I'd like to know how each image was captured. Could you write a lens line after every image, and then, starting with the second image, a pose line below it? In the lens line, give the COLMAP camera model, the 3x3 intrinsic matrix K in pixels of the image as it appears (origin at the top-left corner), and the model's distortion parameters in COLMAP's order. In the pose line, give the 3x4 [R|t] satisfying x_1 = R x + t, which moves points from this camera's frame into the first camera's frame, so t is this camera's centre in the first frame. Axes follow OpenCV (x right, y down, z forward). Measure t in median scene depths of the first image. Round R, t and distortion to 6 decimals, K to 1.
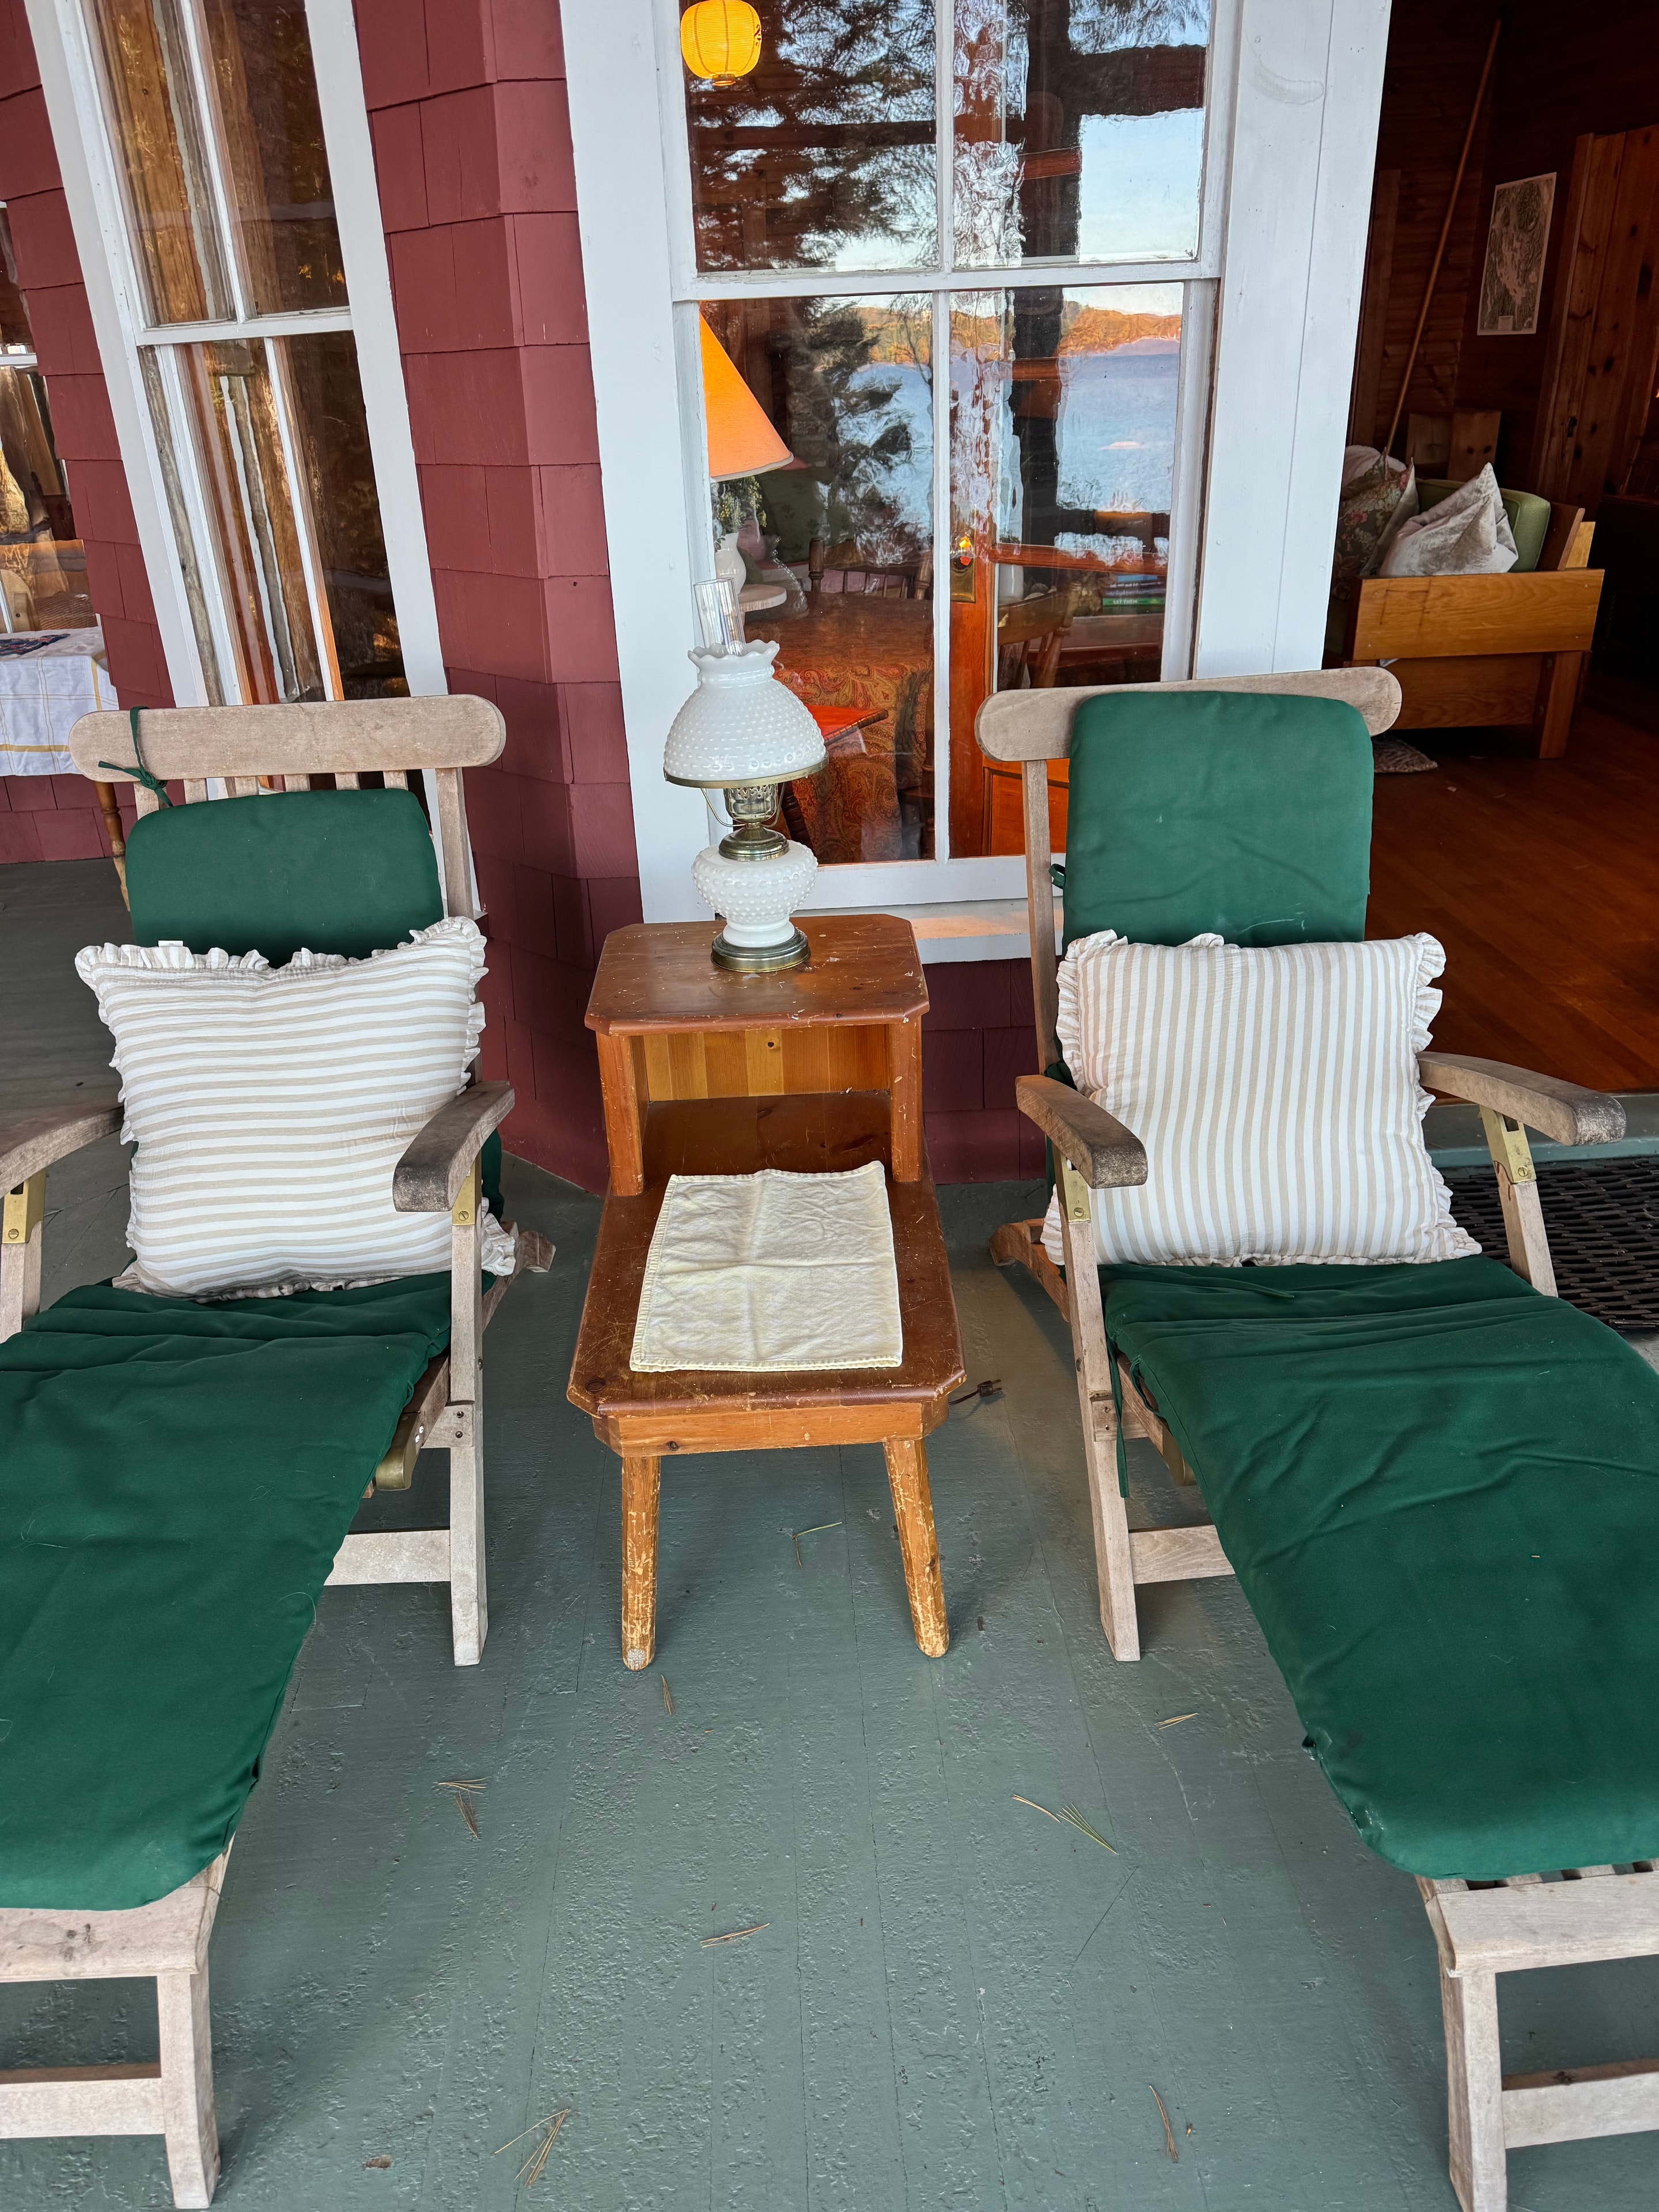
lens RADIAL K [[1578.2, 0, 824.7], [0, 1578.2, 1101.4], [0, 0, 1]] dist [0.040375, -0.025260]
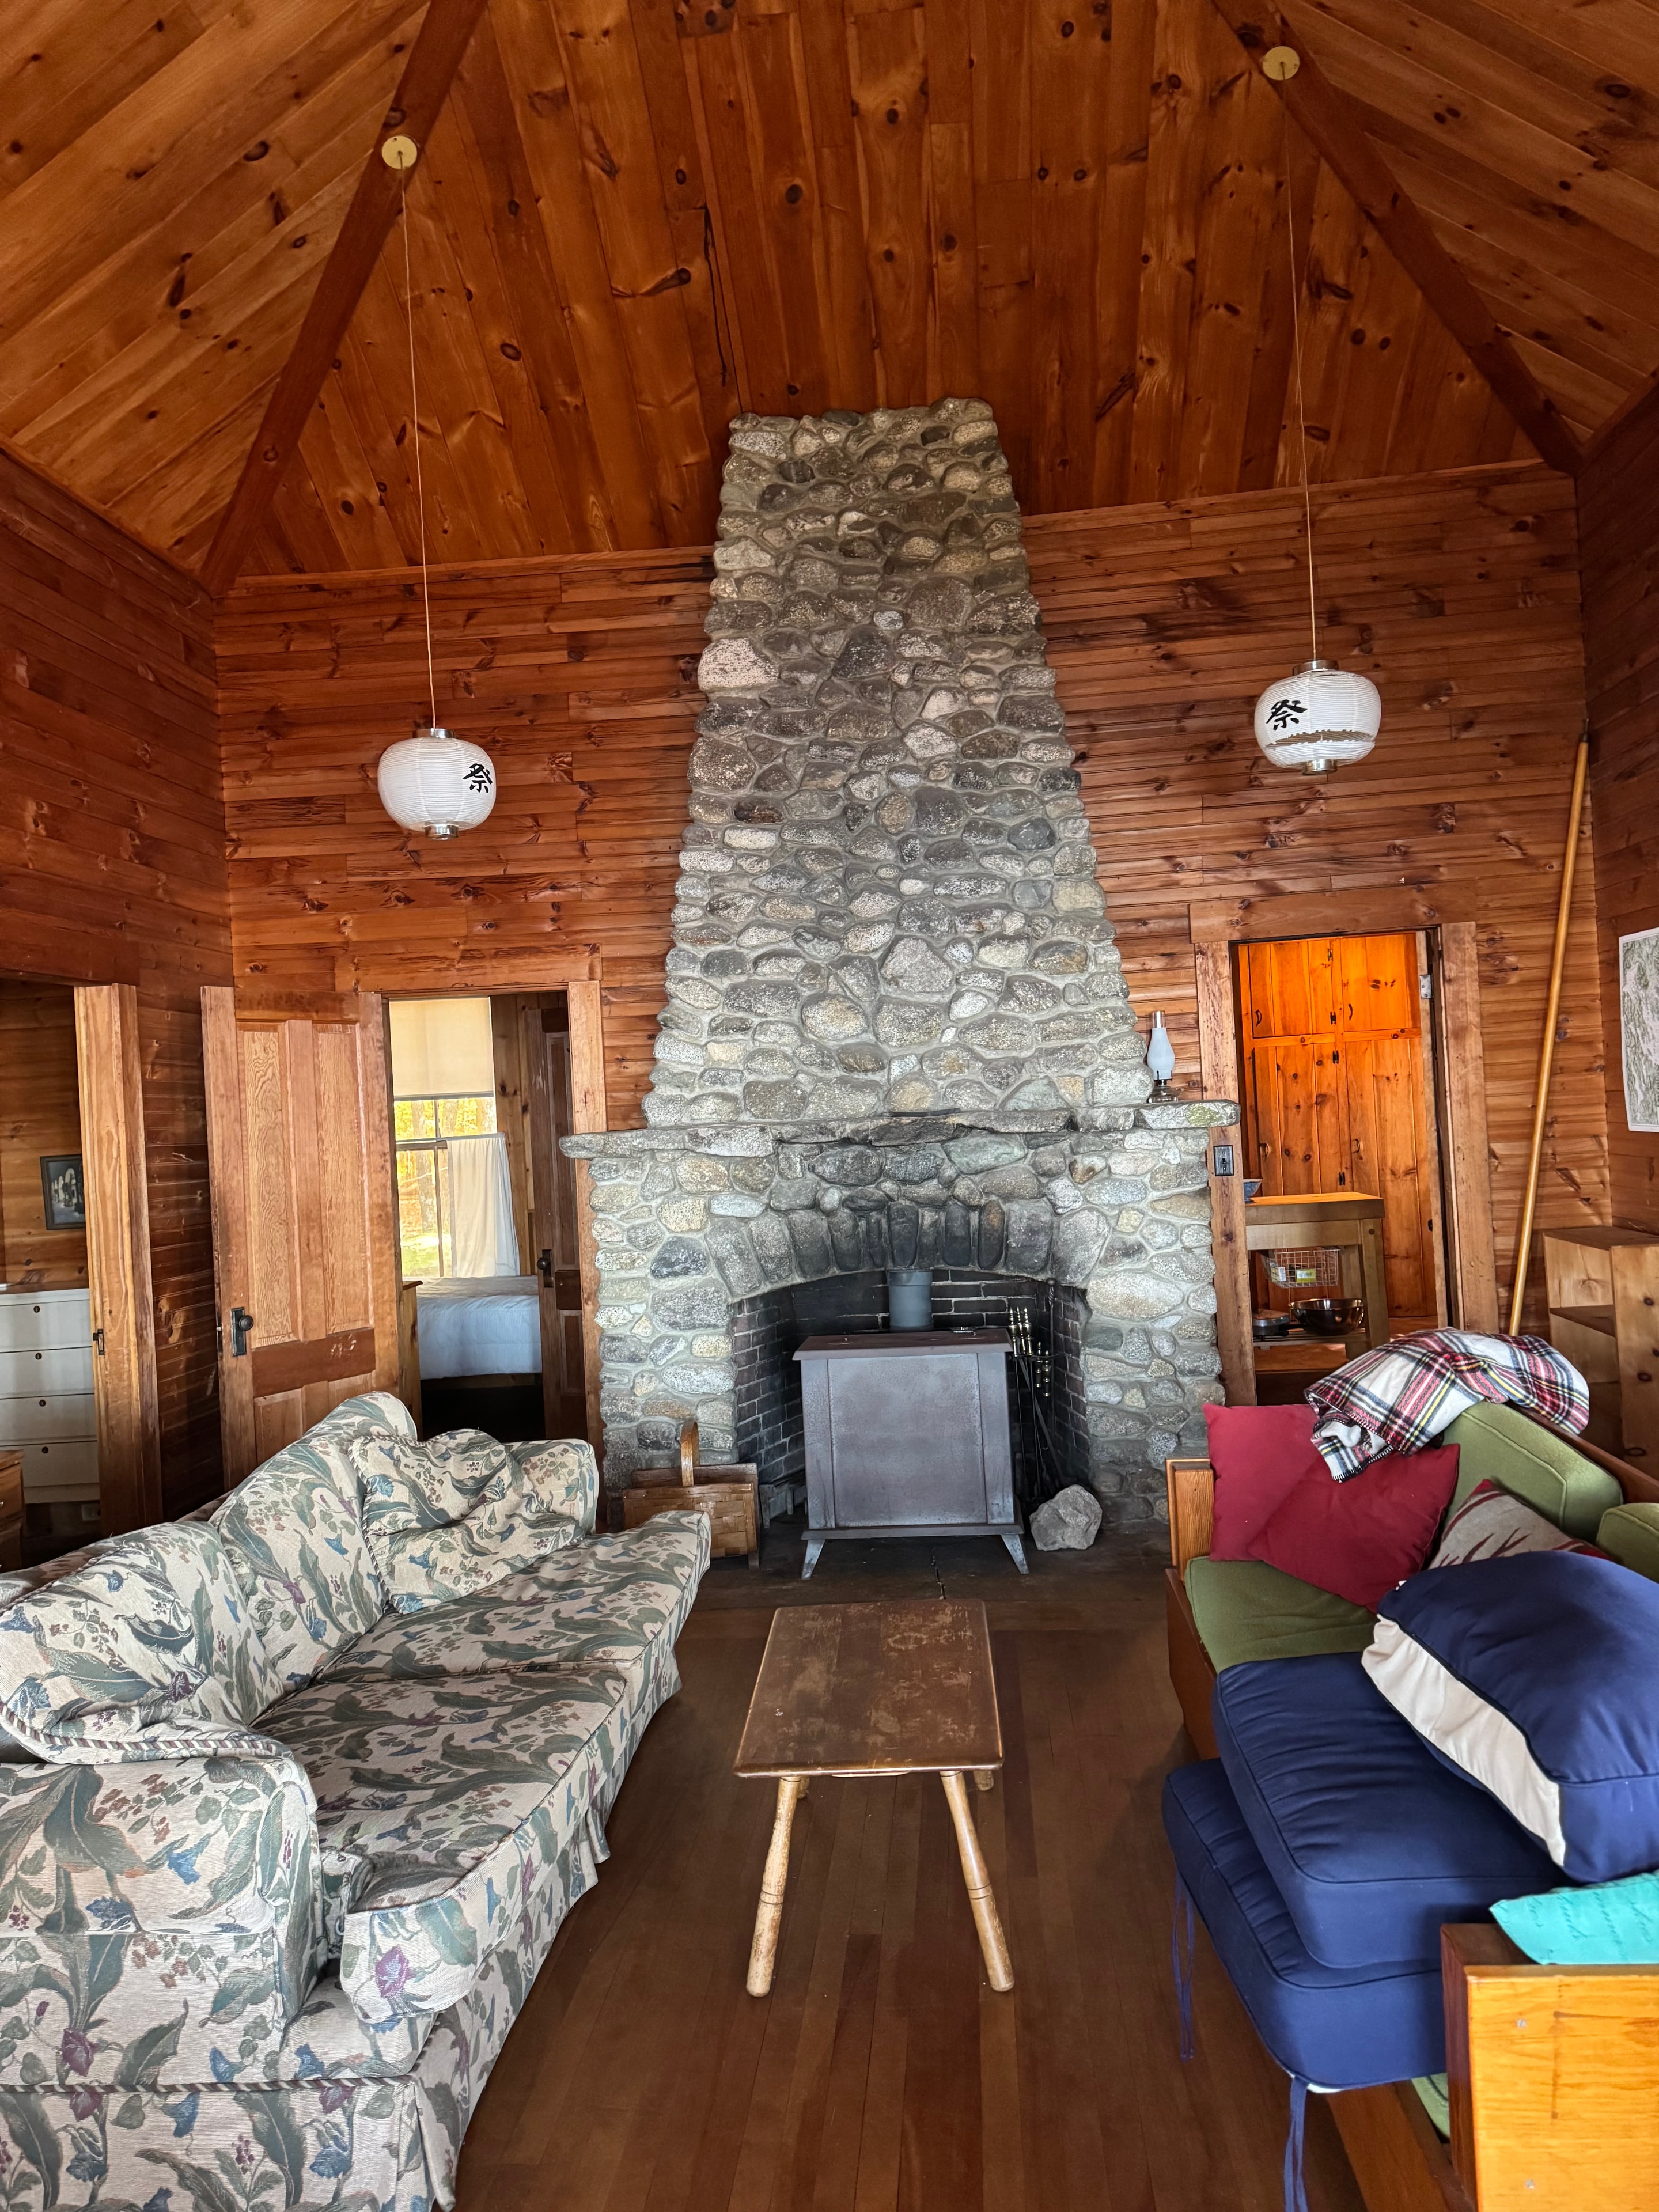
lens RADIAL K [[1578.2, 0, 827.6], [0, 1578.2, 1103.4], [0, 0, 1]] dist [0.040375, -0.025260]
pose [[0.990845, -0.014467, -0.134228, 0.162924], [-0.044846, 0.902515, -0.428318, -0.186238], [0.127339, 0.430416, 0.893603, 0.351537]]
